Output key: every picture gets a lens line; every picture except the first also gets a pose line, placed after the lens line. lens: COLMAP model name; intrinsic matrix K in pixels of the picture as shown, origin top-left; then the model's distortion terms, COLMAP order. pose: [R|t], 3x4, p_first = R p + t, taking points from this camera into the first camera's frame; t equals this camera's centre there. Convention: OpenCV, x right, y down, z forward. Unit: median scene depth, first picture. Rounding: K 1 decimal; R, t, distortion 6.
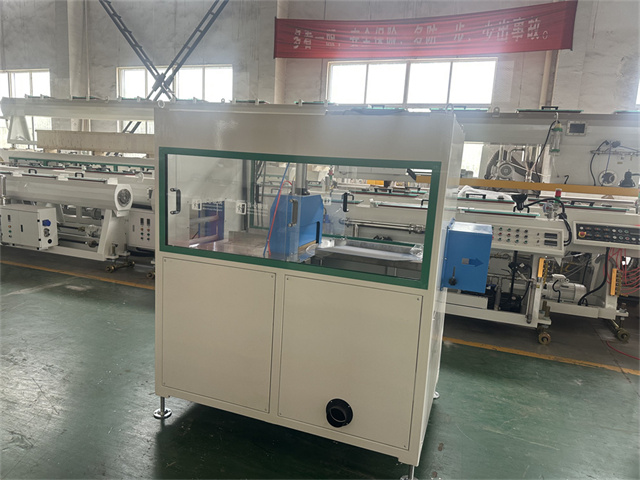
lens RADIAL K [[453.7, 0, 319.9], [0, 453.7, 240.8], [0, 0, 1]] dist [0.003186, -0.003061]
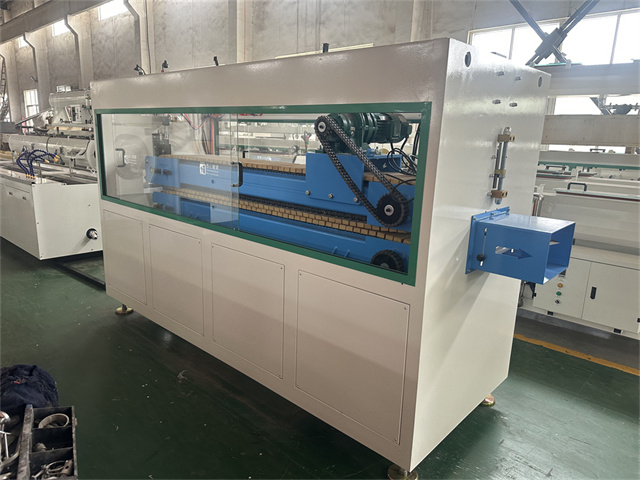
lens RADIAL K [[453.7, 0, 322.8], [0, 453.7, 241.1], [0, 0, 1]] dist [0.003186, -0.003061]
pose [[0.932067, 0.048308, -0.359052, -0.406465], [-0.030890, 0.998058, 0.054093, -0.059788], [0.360968, -0.039327, 0.931749, 0.180260]]
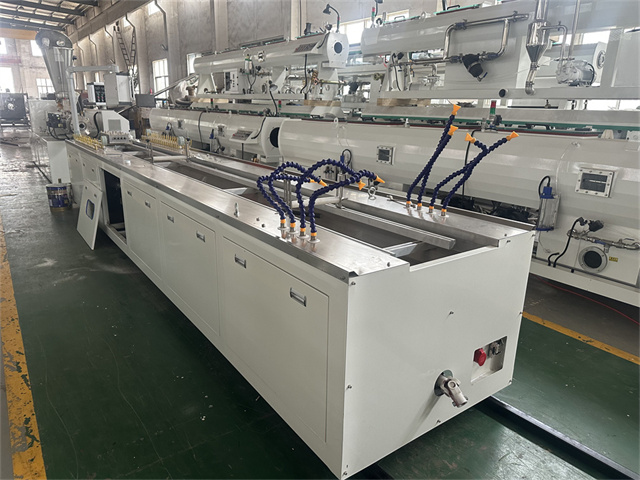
lens RADIAL K [[453.7, 0, 316.8], [0, 453.7, 238.3], [0, 0, 1]] dist [0.003186, -0.003061]
pose [[0.833388, 0.111683, -0.541288, -1.144349], [-0.054795, 0.991242, 0.120157, -0.165642], [0.549966, -0.070478, 0.832208, 0.571070]]
